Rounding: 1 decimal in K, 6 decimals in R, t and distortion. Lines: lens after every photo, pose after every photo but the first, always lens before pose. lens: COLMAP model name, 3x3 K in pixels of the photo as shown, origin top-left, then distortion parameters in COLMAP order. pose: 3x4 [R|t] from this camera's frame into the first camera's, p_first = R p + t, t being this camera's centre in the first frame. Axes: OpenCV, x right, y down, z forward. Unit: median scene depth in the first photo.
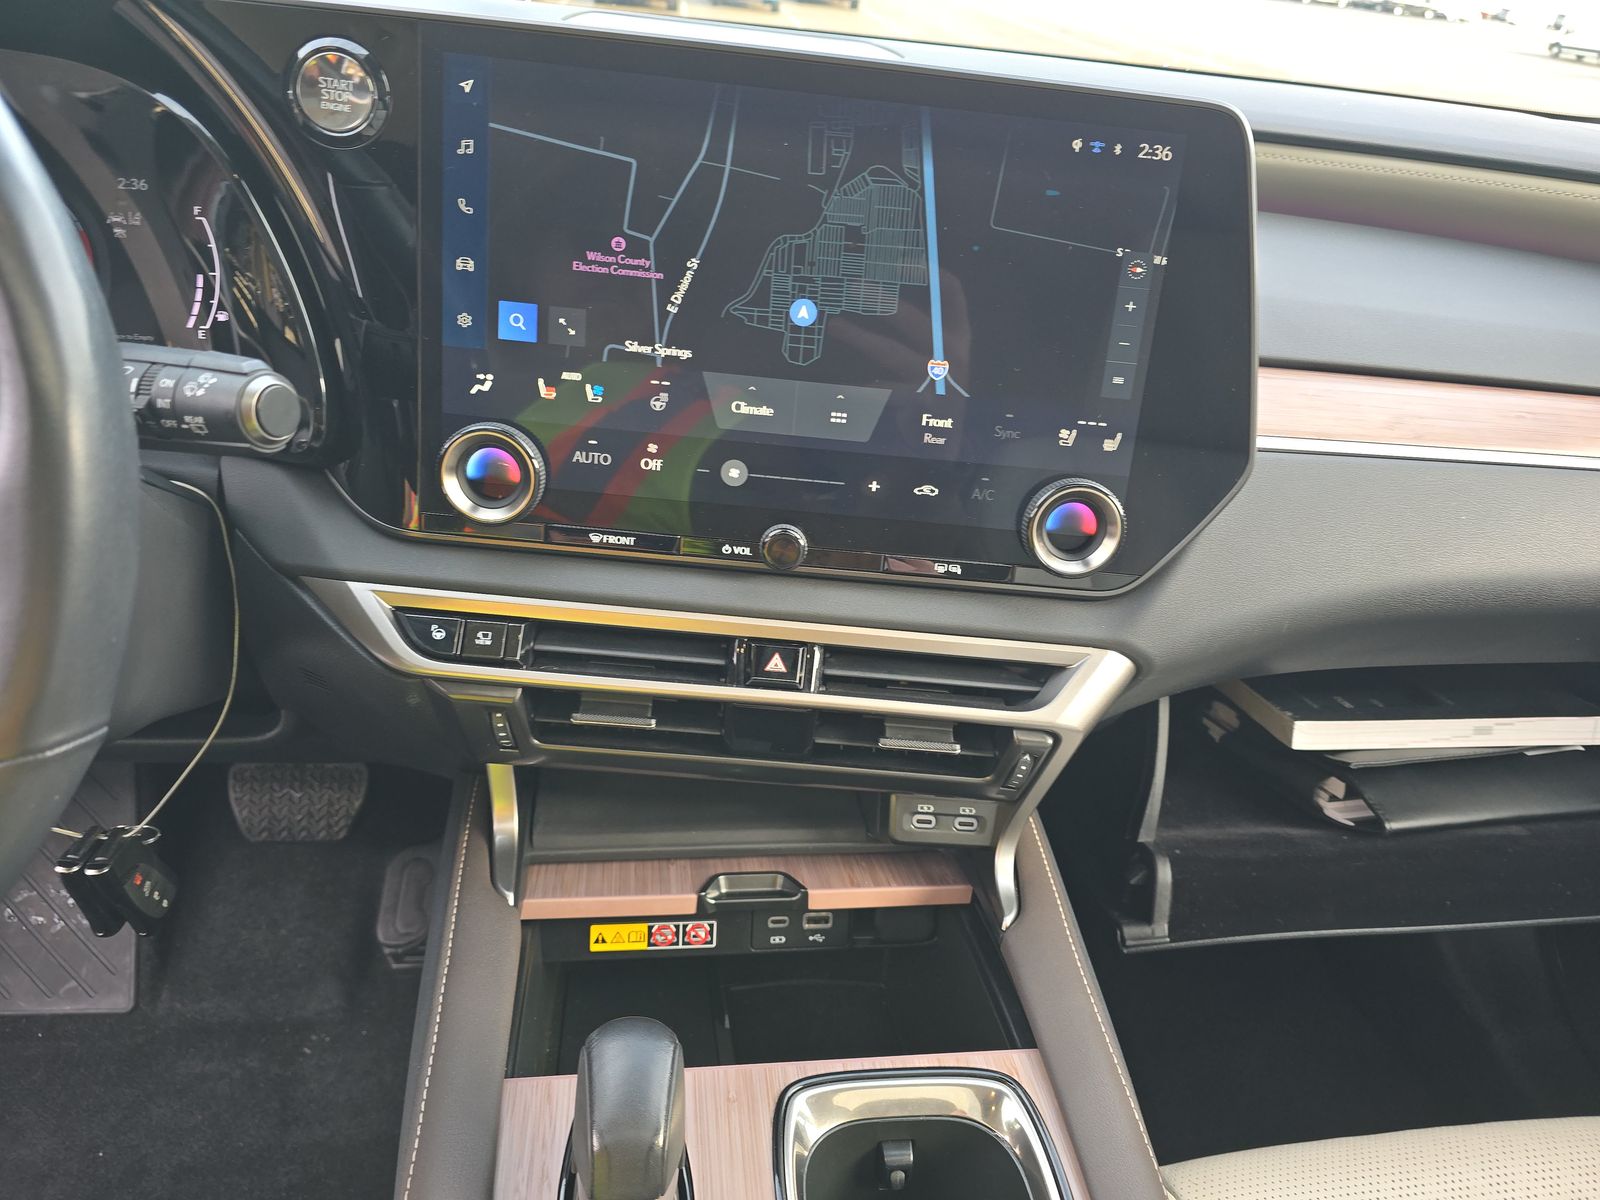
lens RADIAL K [[1043.6, 0, 800.0], [0, 1043.6, 600.0], [0, 0, 1]] dist [0.003131, -0.041823]
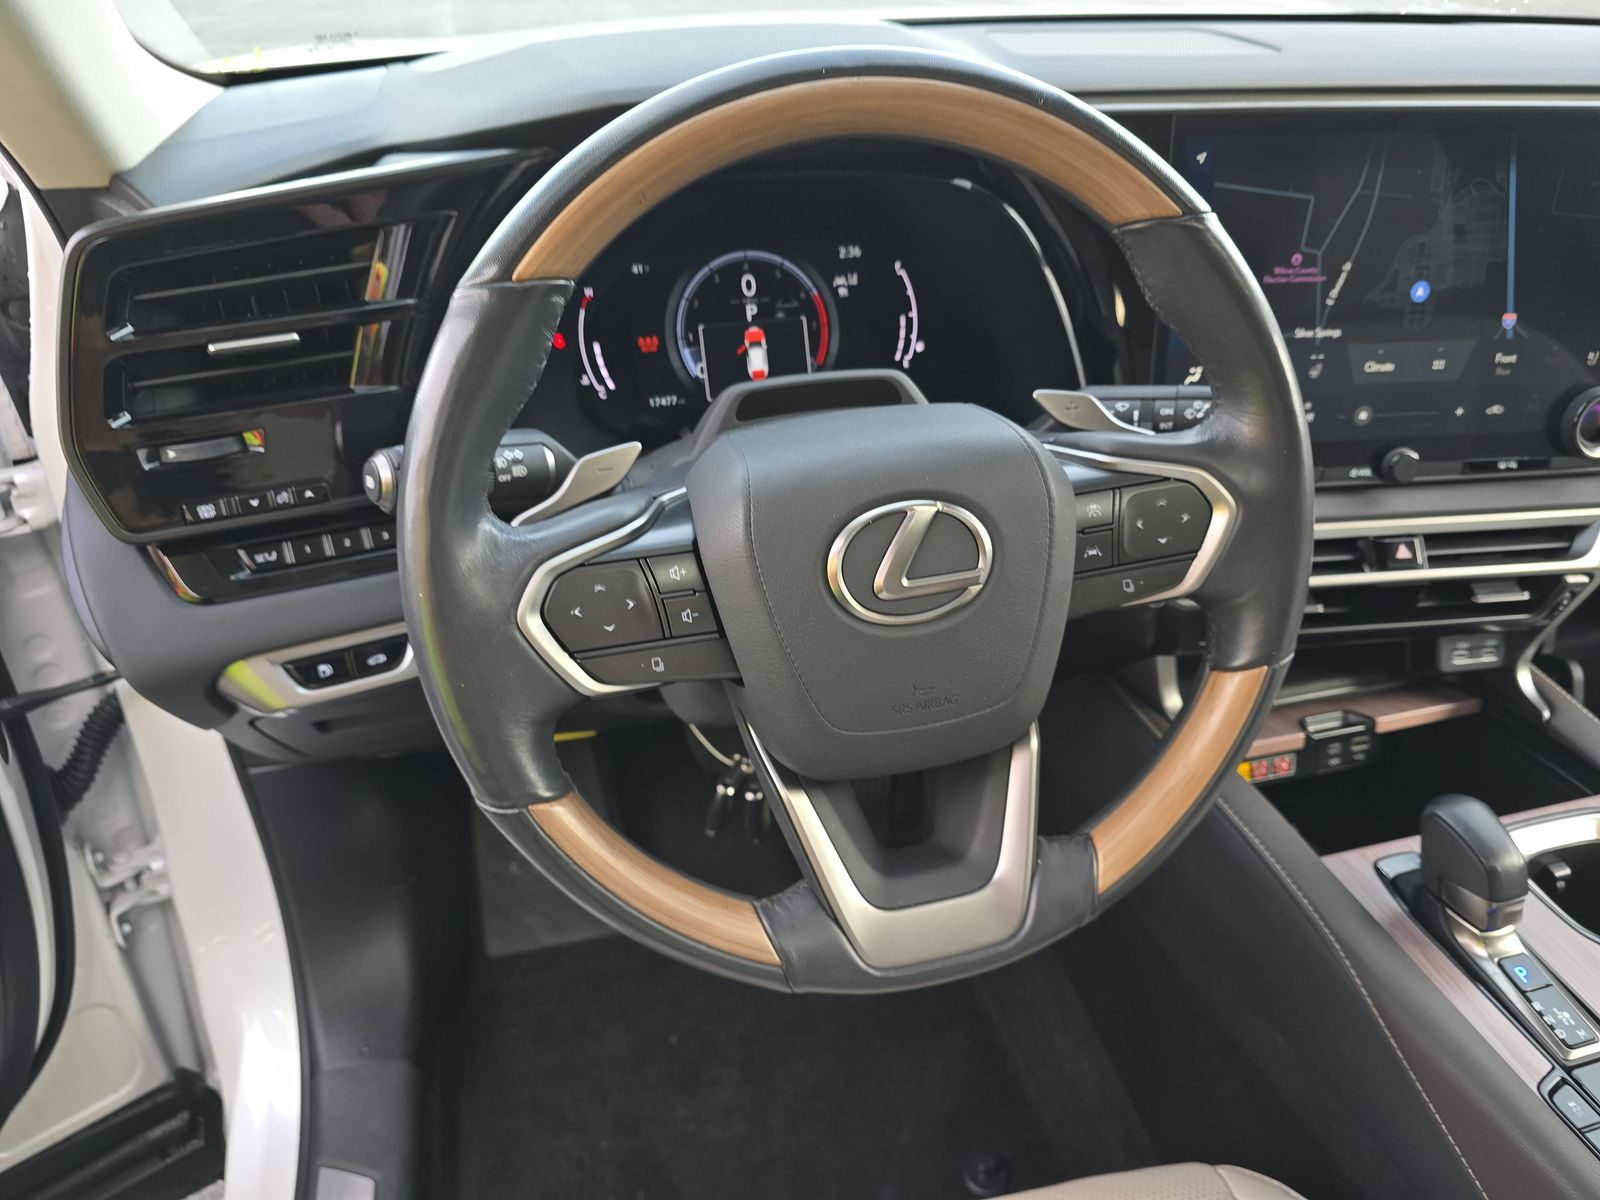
lens RADIAL K [[1031.1, 0, 800.0], [0, 1031.1, 600.0], [0, 0, 1]] dist [-0.001781, -0.034120]
pose [[0.990141, -0.139897, 0.007076, -0.842335], [0.138818, 0.986750, 0.083986, -0.100911], [-0.018732, -0.082176, 0.996442, -0.336720]]
